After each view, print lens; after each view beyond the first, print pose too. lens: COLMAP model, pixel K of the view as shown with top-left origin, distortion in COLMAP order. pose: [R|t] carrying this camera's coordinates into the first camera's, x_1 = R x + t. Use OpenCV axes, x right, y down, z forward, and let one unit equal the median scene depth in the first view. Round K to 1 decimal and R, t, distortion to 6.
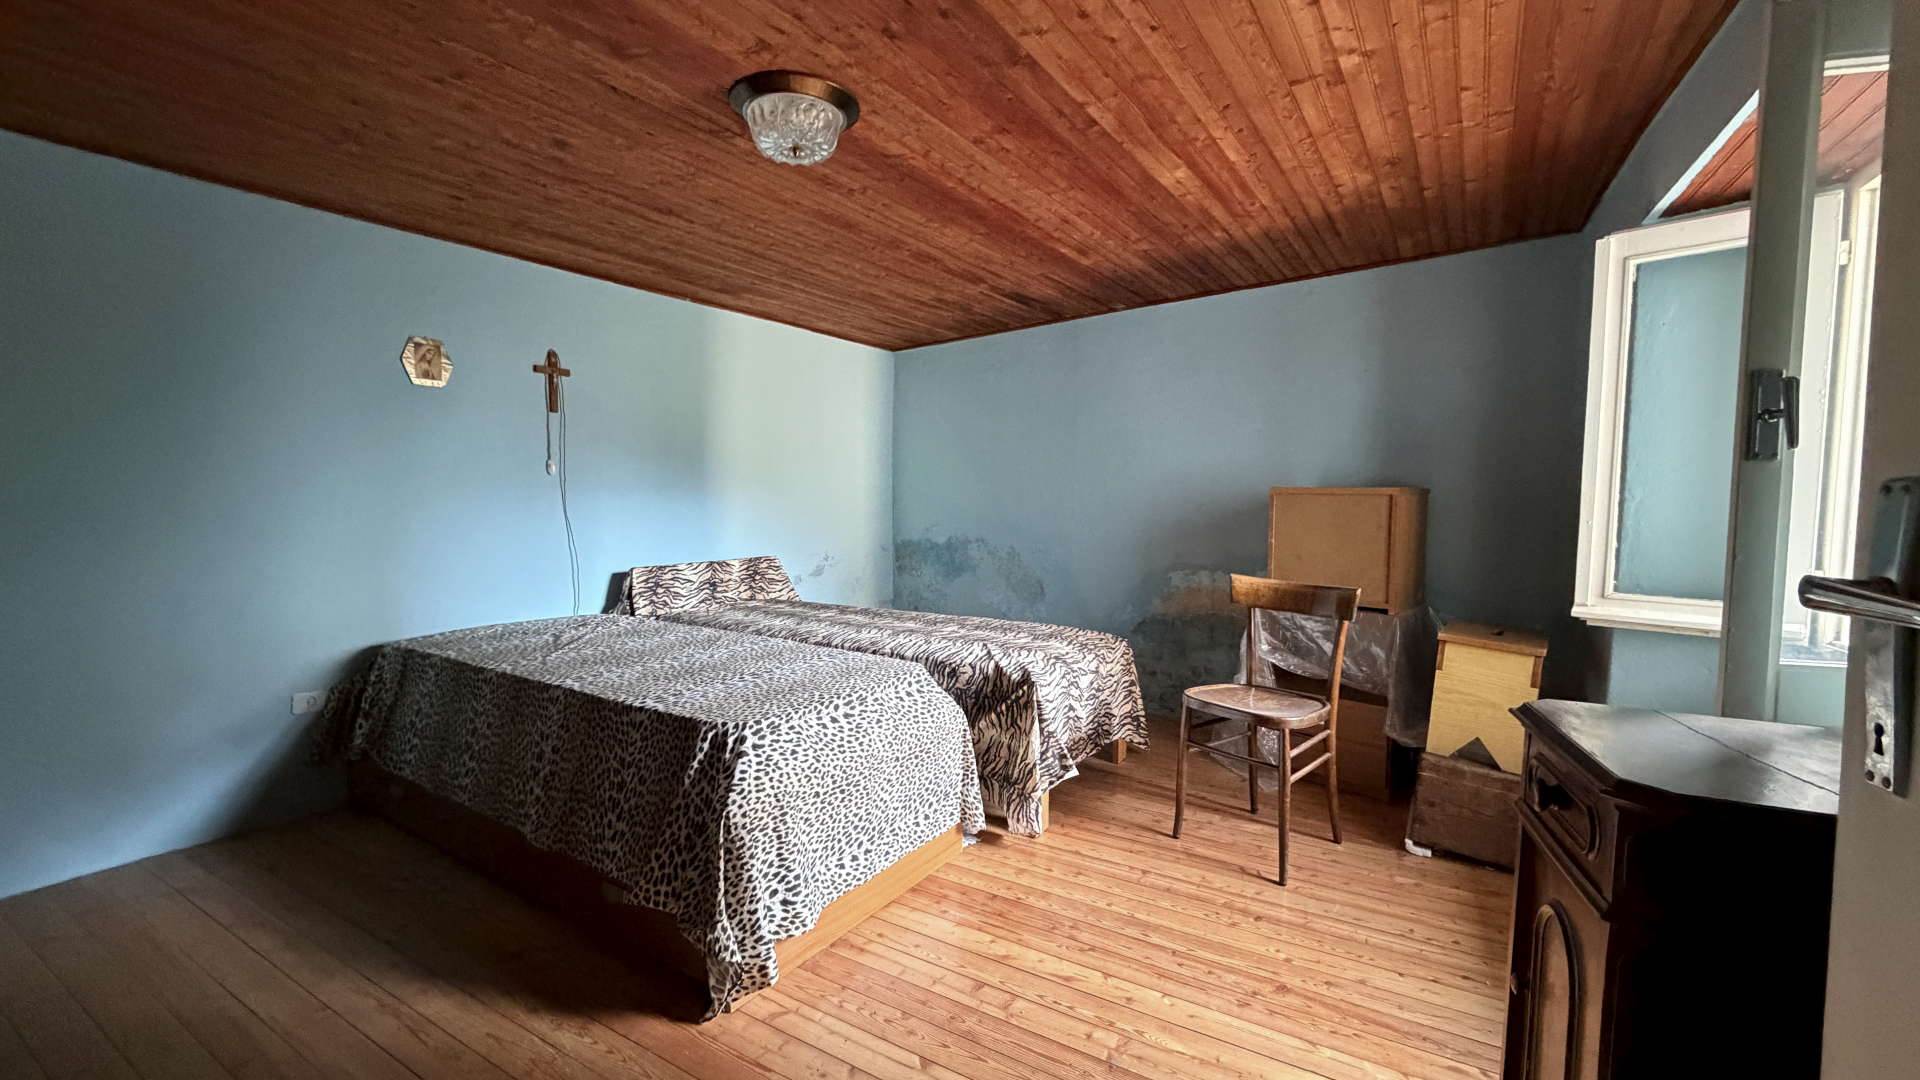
lens RADIAL K [[761.1, 0, 956.1], [0, 761.1, 542.1], [0, 0, 1]] dist [0.000257, 0.000194]
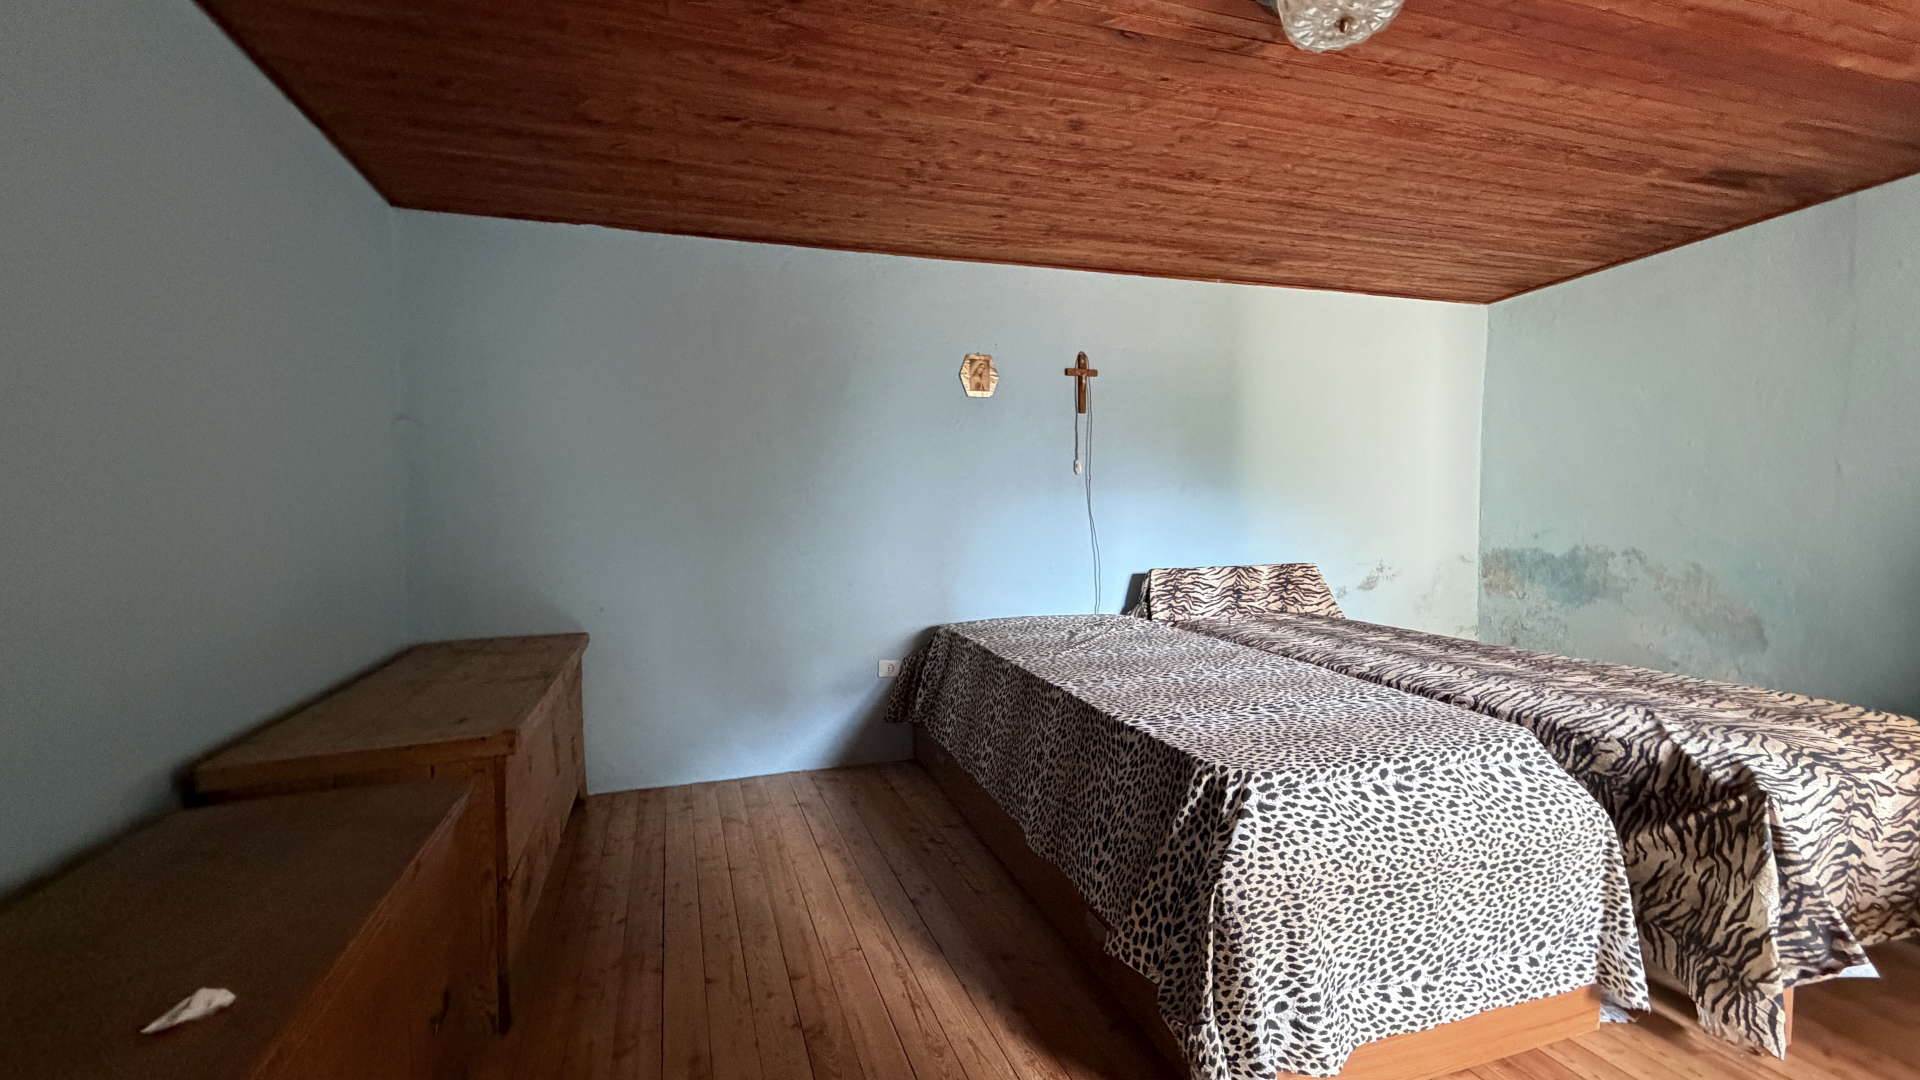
lens RADIAL K [[761.1, 0, 956.1], [0, 761.1, 542.1], [0, 0, 1]] dist [0.000257, 0.000194]
pose [[0.775636, 0.022907, -0.630765, -0.017457], [-0.026873, 0.999634, 0.003258, 0.004629], [0.630608, 0.014424, 0.775967, 0.148798]]
